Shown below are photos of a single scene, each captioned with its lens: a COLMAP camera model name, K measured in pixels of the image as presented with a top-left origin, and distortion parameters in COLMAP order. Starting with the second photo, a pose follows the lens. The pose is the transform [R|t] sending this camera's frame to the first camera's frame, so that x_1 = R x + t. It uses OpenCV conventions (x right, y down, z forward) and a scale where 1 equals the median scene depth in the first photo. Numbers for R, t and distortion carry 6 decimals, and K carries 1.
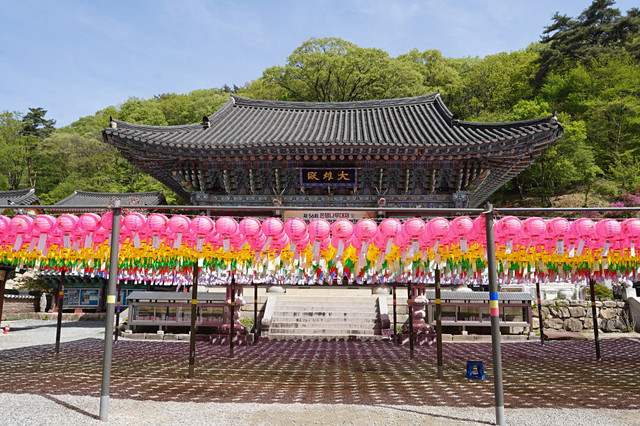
lens RADIAL K [[515.4, 0, 319.7], [0, 515.4, 213.5], [0, 0, 1]] dist [0.008190, 0.004243]
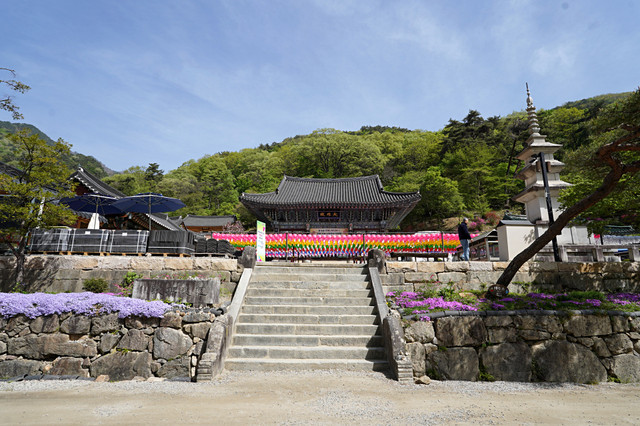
lens RADIAL K [[354.1, 0, 319.9], [0, 354.1, 211.2], [0, 0, 1]] dist [-0.014045, 0.000434]
pose [[1.000000, 0.000364, 0.000904, -0.010066], [-0.000329, 0.999279, -0.037970, -0.009071], [-0.000917, 0.037969, 0.999278, -0.250049]]
